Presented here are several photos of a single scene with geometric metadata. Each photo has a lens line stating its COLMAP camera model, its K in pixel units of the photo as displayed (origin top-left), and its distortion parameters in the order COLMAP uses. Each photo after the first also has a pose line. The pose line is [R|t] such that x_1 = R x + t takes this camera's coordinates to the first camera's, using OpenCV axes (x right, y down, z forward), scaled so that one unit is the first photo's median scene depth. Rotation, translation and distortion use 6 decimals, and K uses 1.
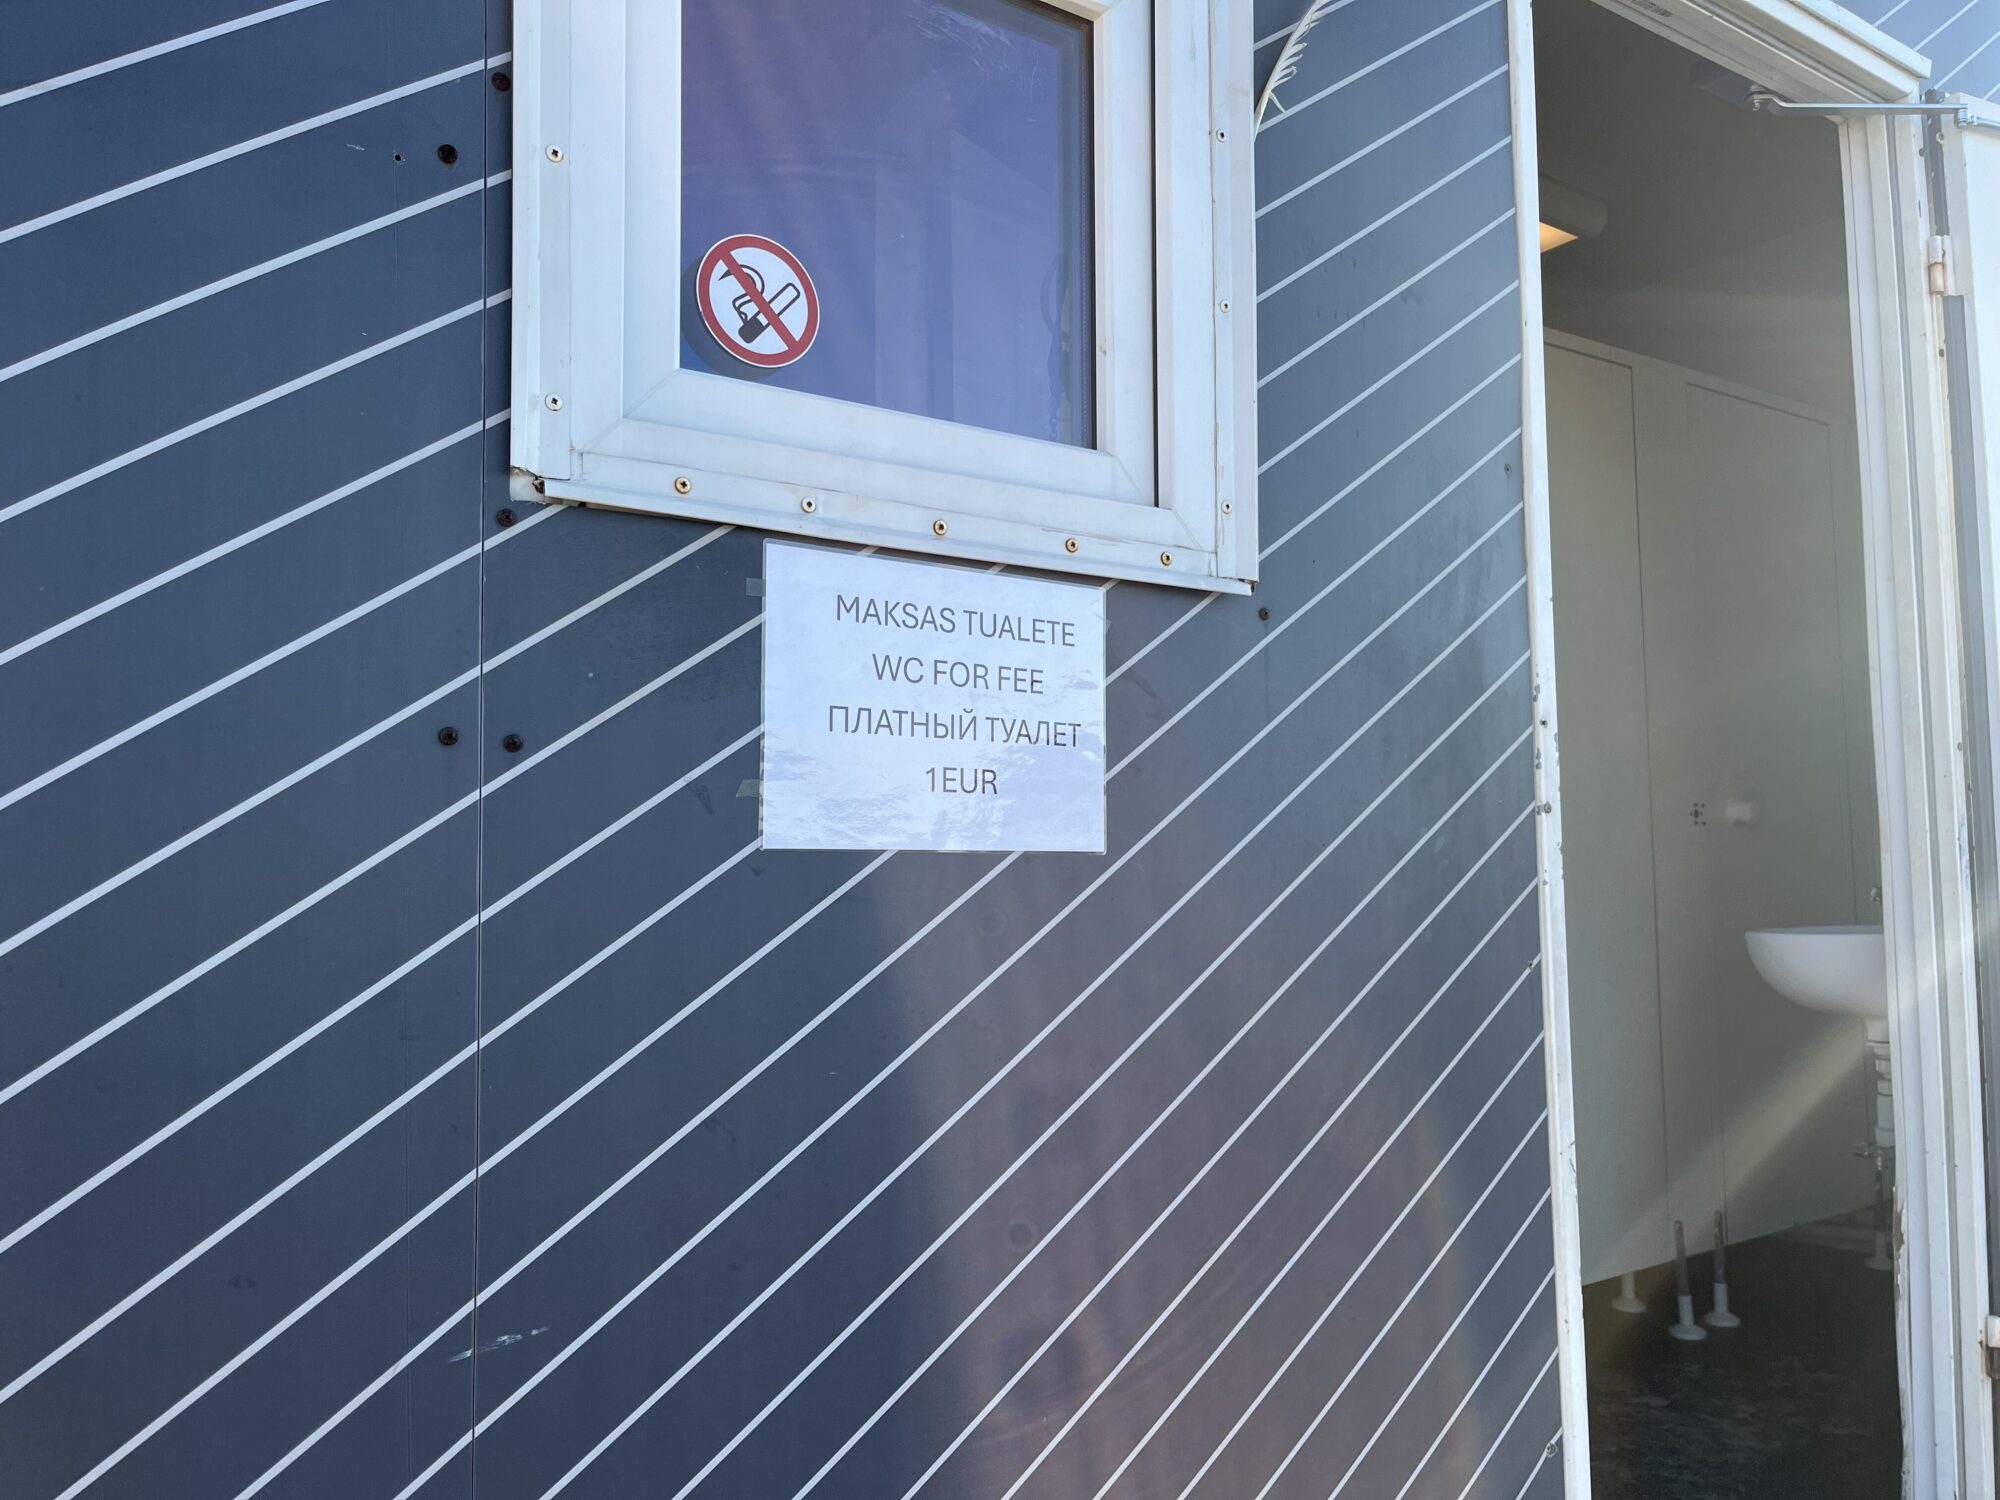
lens RADIAL K [[1524.3, 0, 1000.0], [0, 1524.3, 750.0], [0, 0, 1]] dist [0.077003, -0.107163]
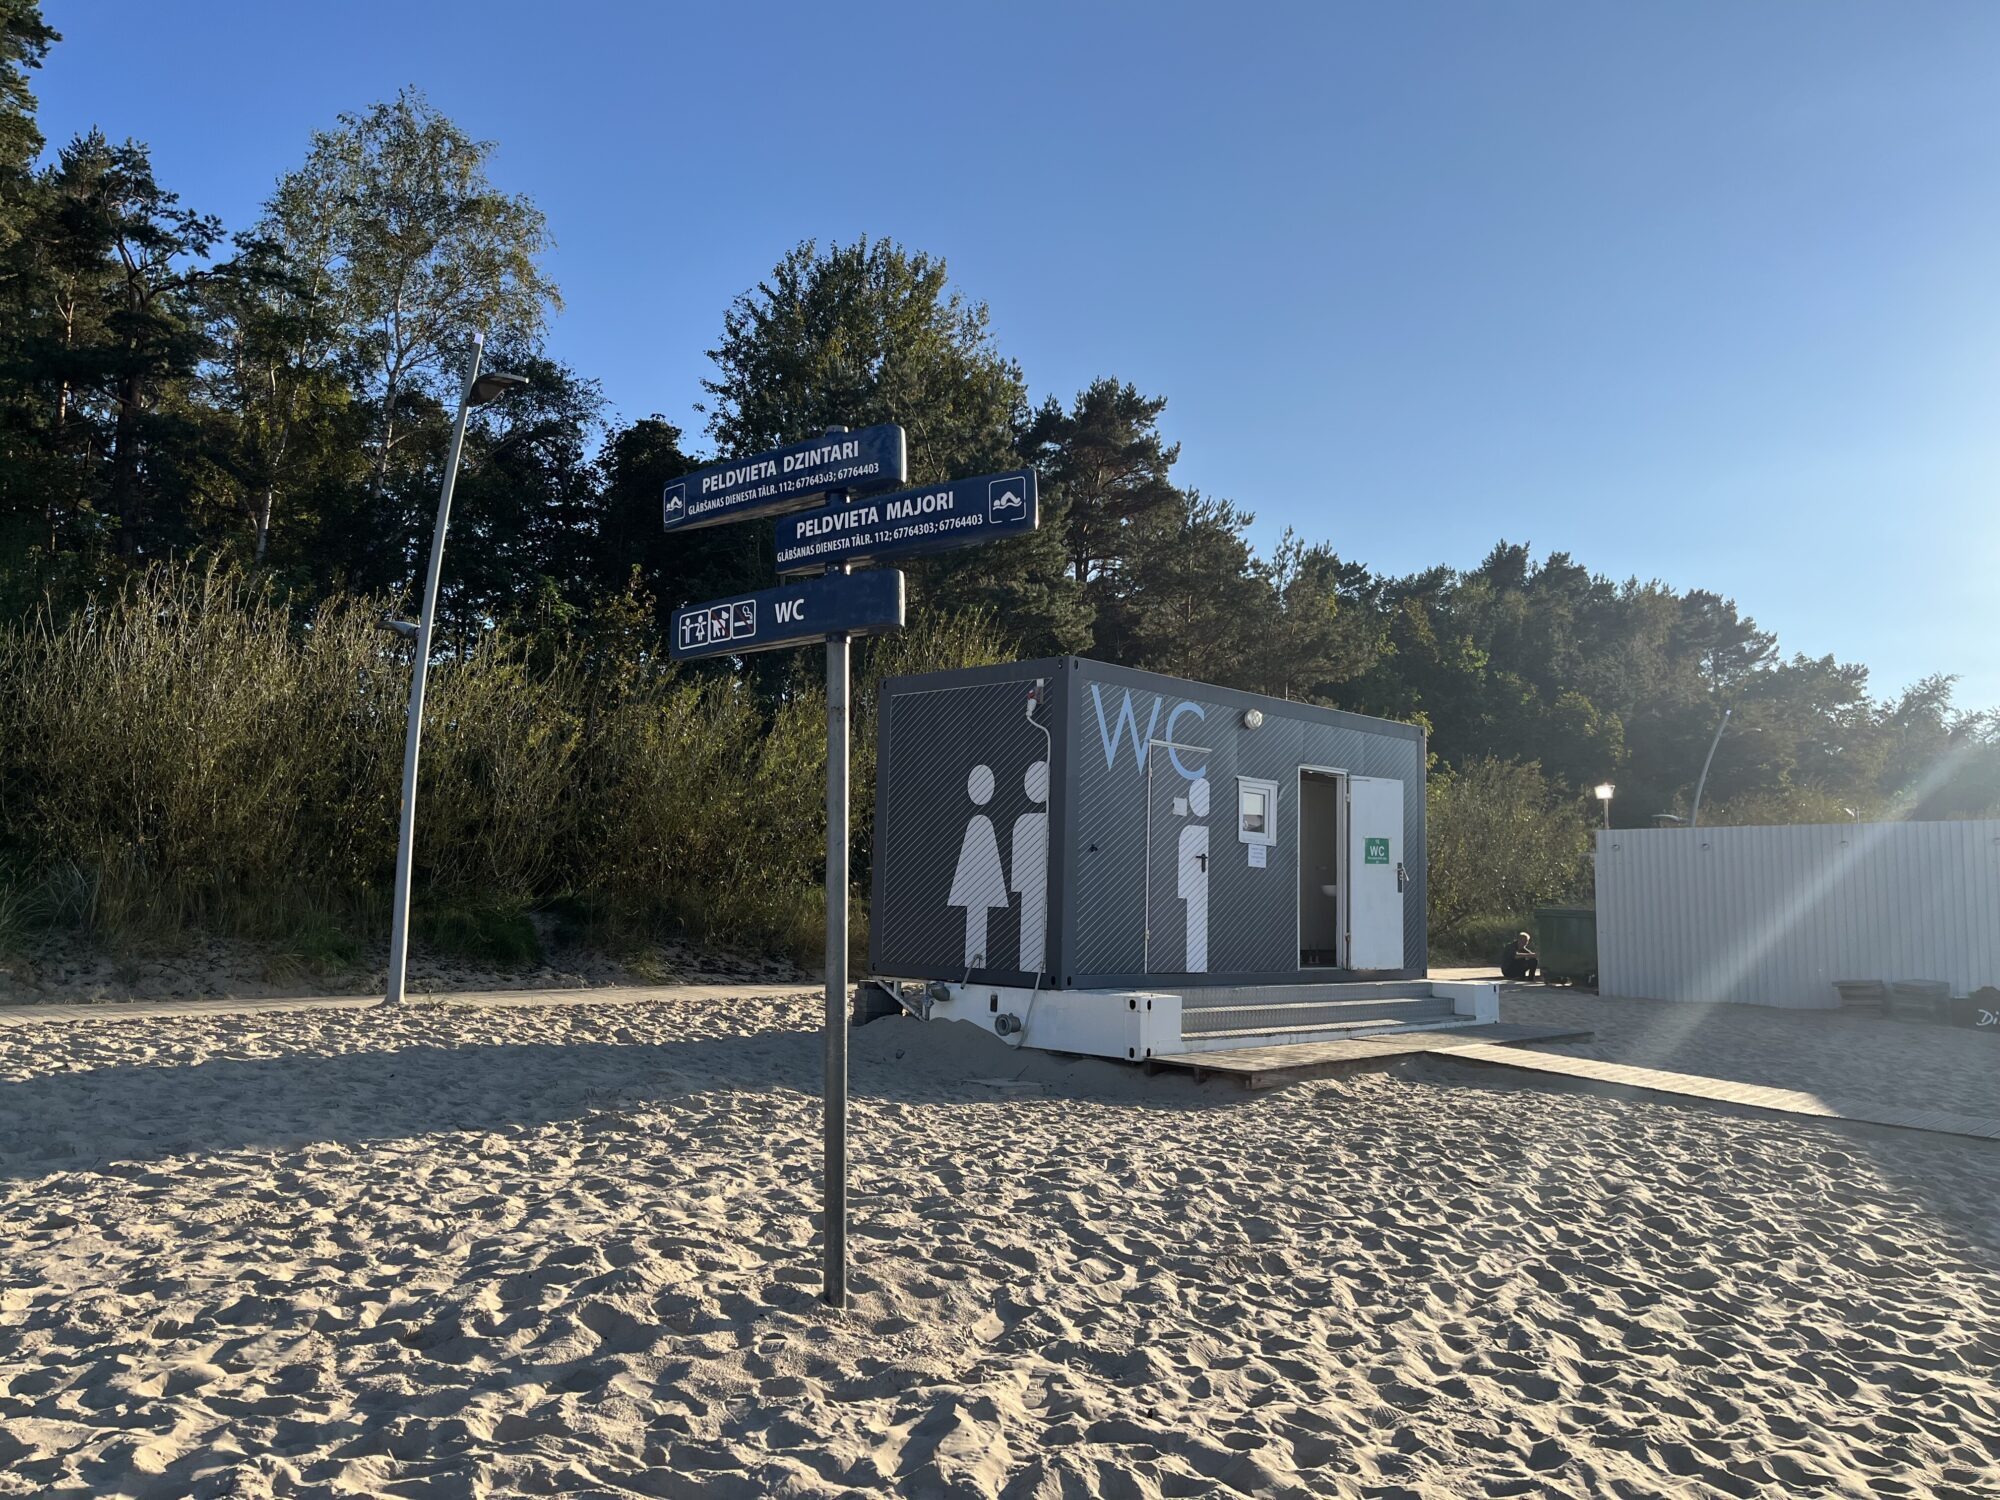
lens RADIAL K [[1524.3, 0, 1000.0], [0, 1524.3, 750.0], [0, 0, 1]] dist [0.077003, -0.107163]
pose [[0.979886, 0.059228, 0.190565, -2.992835], [-0.054286, 0.998042, -0.031054, -0.258064], [-0.192032, 0.020085, 0.981183, -7.210868]]
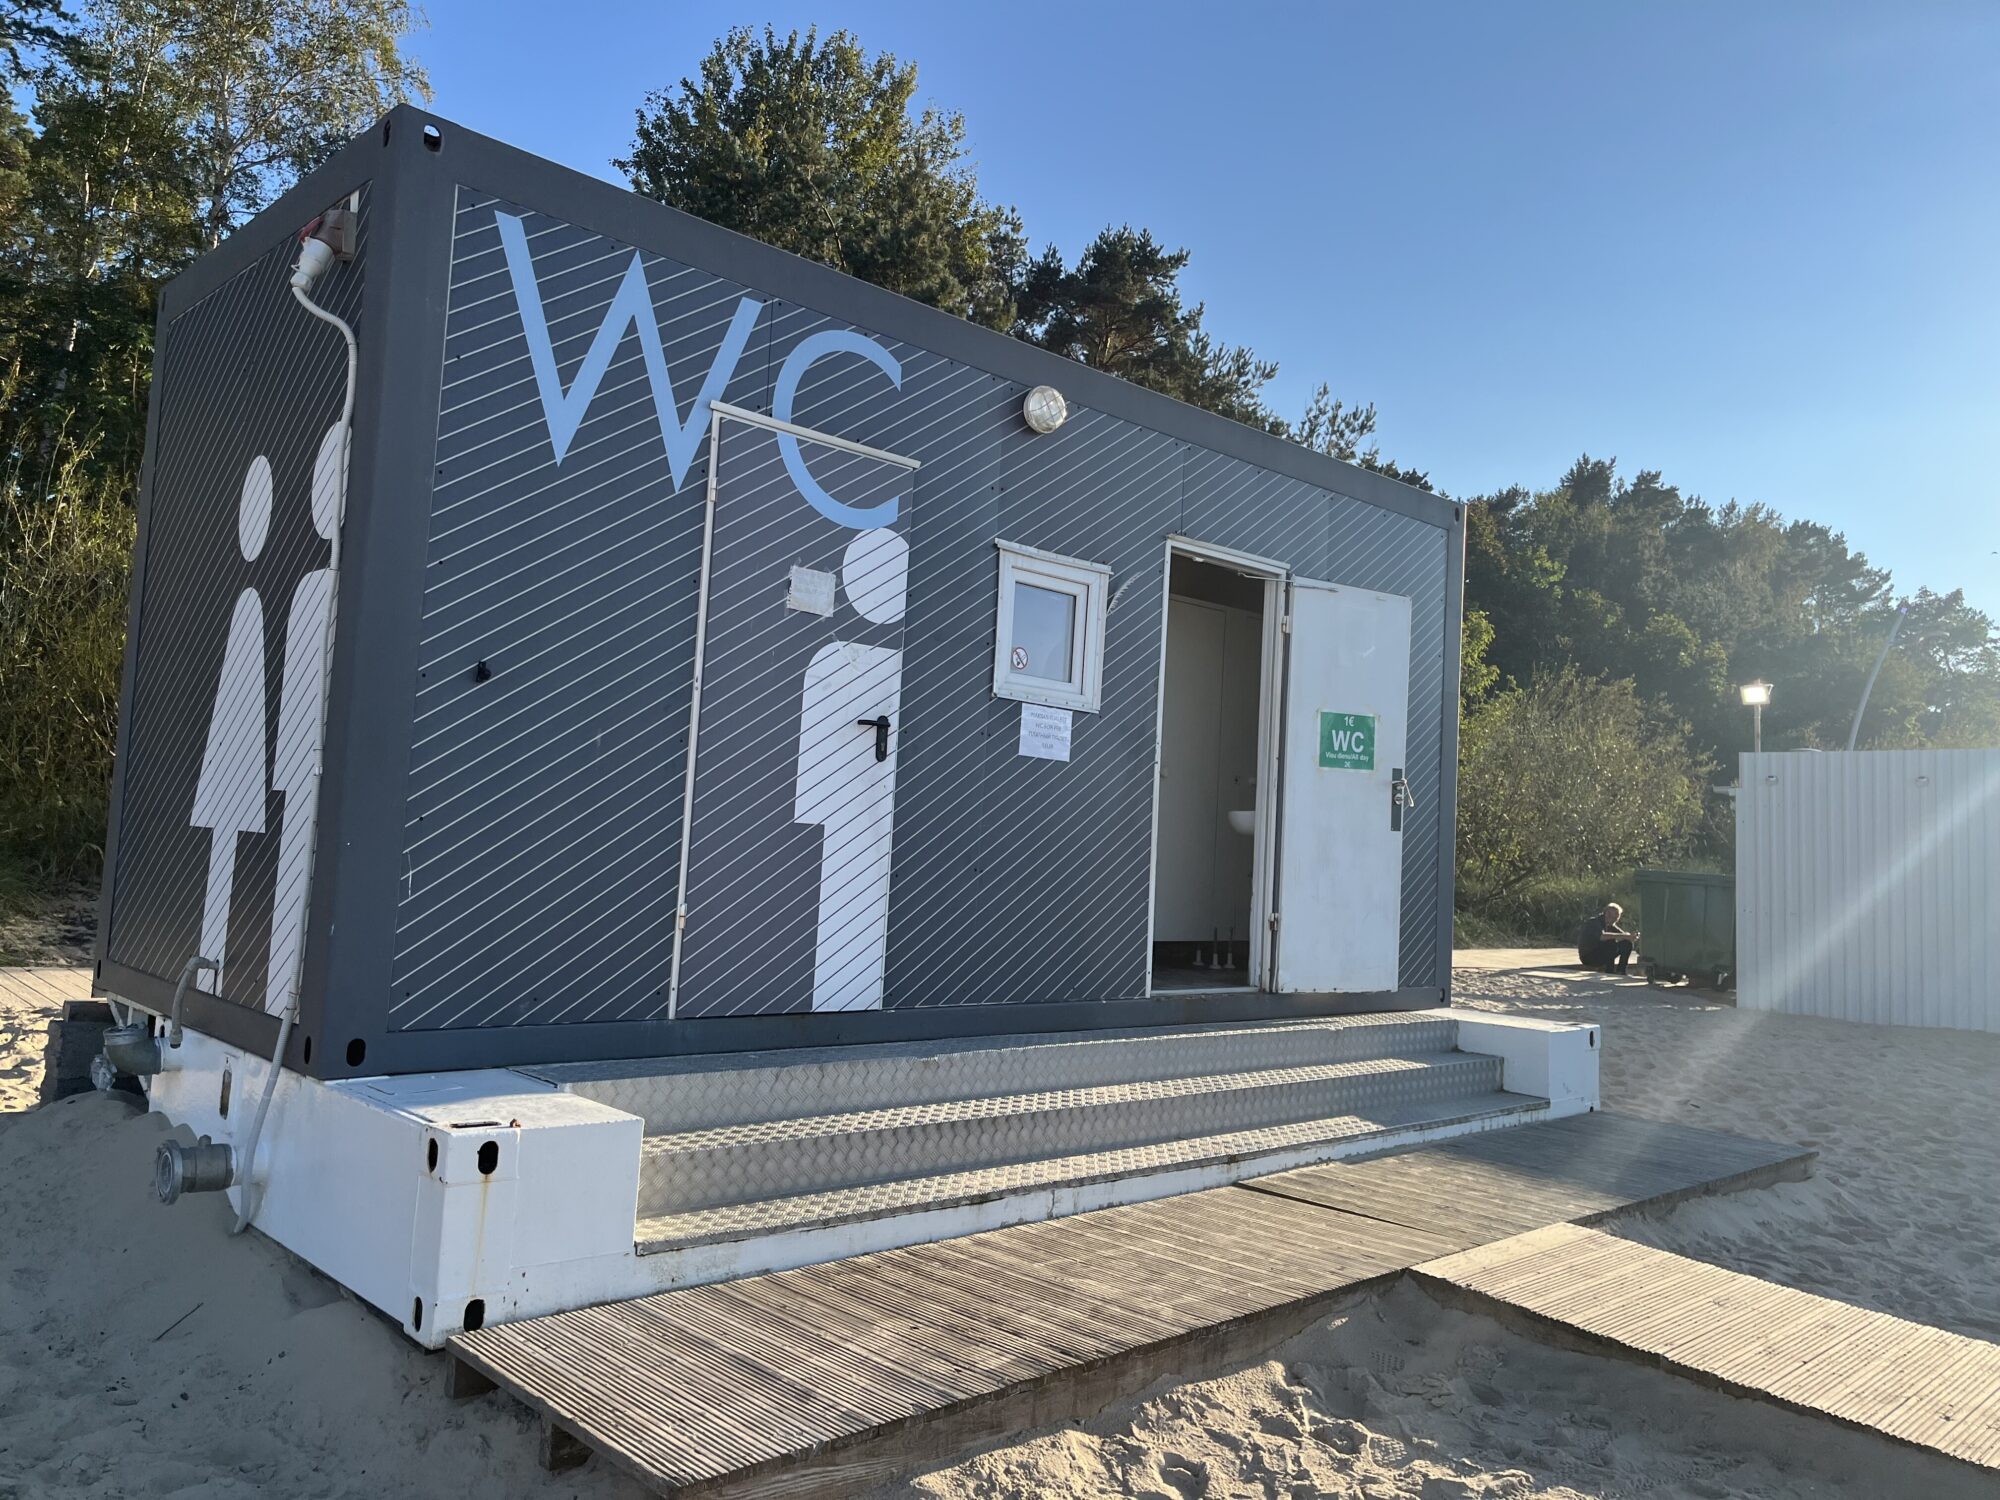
lens RADIAL K [[1519.3, 0, 976.8], [0, 1519.3, 727.6], [0, 0, 1]] dist [0.083196, -0.102804]
pose [[0.986803, 0.081018, 0.140201, -0.674146], [-0.081313, 0.996682, -0.003635, -0.003961], [-0.140030, -0.007813, 0.990116, -2.822445]]
